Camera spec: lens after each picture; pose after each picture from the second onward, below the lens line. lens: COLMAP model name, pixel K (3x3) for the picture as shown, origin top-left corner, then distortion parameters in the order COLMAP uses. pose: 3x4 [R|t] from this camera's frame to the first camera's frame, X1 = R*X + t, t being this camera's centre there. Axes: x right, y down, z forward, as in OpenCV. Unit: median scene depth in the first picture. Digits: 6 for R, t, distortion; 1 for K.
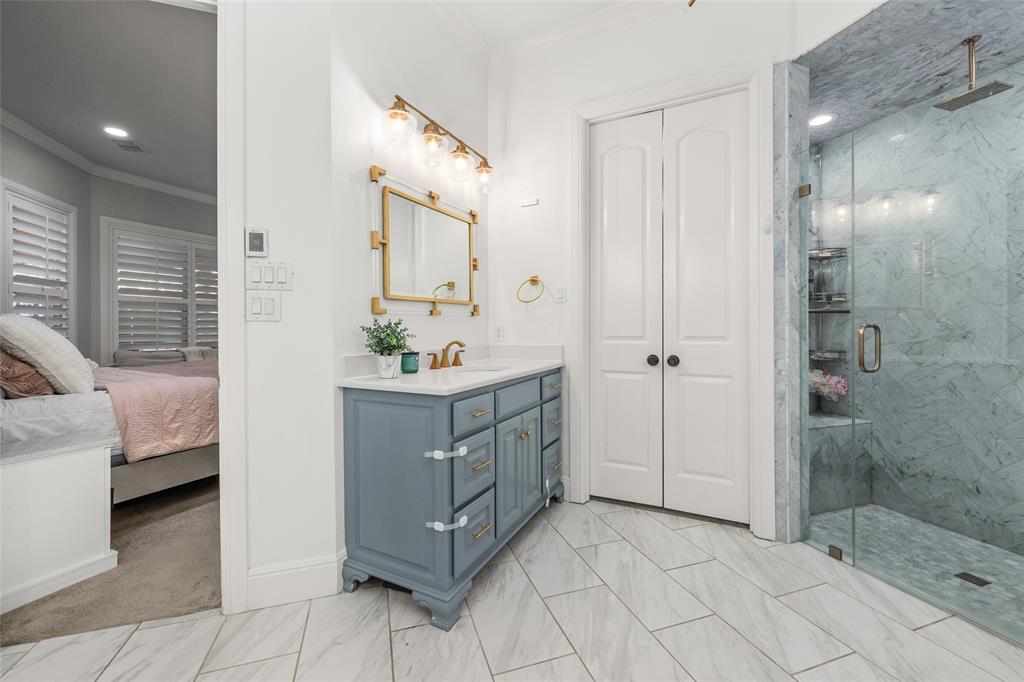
lens RADIAL K [[428.3, 0, 512.5], [0, 428.3, 330.9], [0, 0, 1]] dist [0.004131, -0.000285]
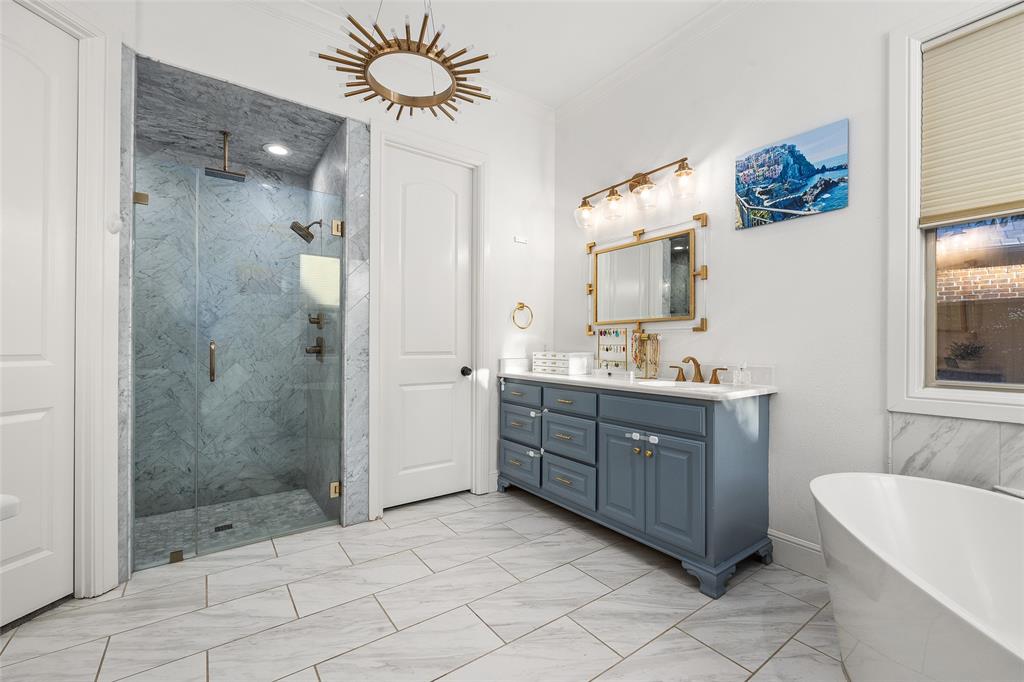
lens RADIAL K [[428.3, 0, 518.8], [0, 428.3, 349.7], [0, 0, 1]] dist [0.004131, -0.000285]
pose [[-0.318162, -0.007923, 0.948003, -0.490780], [0.003202, 0.999950, 0.009432, 0.001302], [-0.948031, 0.006037, -0.318121, 0.515862]]
